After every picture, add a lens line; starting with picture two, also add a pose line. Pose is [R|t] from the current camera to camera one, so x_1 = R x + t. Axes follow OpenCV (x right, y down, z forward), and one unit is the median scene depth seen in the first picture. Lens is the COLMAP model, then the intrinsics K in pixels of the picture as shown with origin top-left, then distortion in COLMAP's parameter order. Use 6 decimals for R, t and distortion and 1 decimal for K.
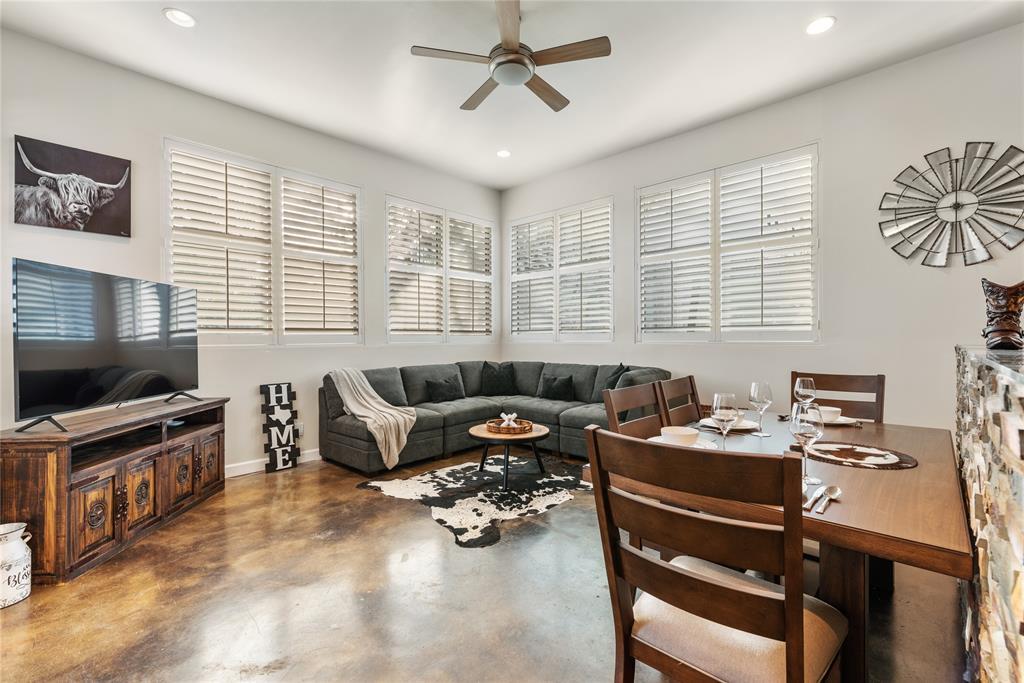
lens RADIAL K [[447.3, 0, 515.7], [0, 447.3, 342.5], [0, 0, 1]] dist [-0.018516, -0.001973]
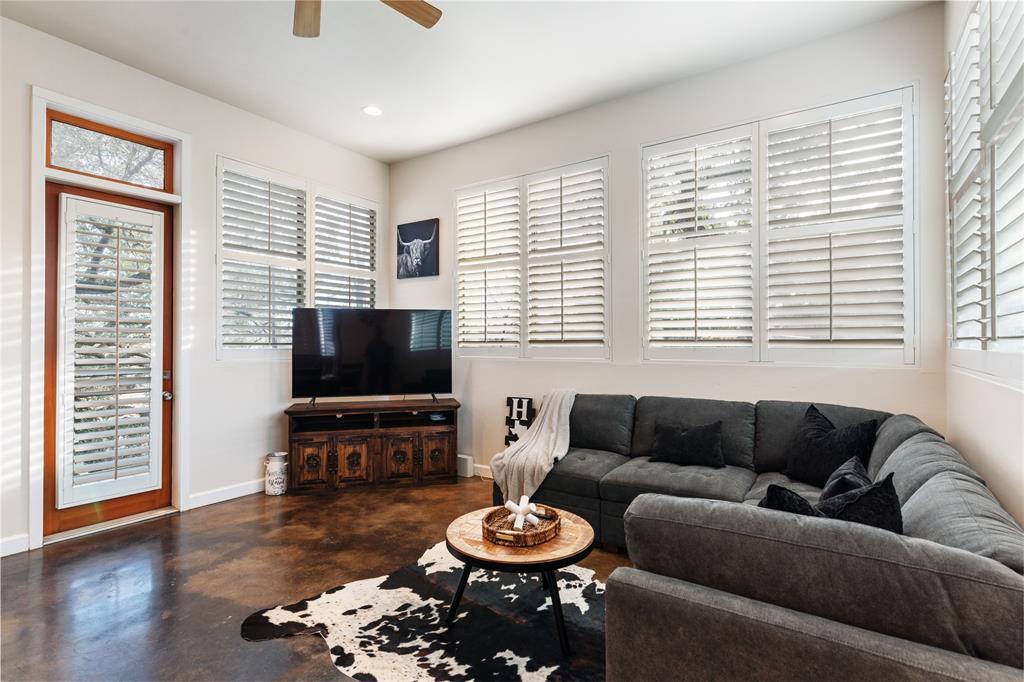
lens RADIAL K [[486.8, 0, 515.8], [0, 486.8, 336.3], [0, 0, 1]] dist [-0.003606, -0.000598]
pose [[0.169533, -0.013837, -0.985427, 0.657631], [-0.007760, 0.999852, -0.015374, -0.032169], [0.985494, 0.010253, 0.169400, 1.032186]]
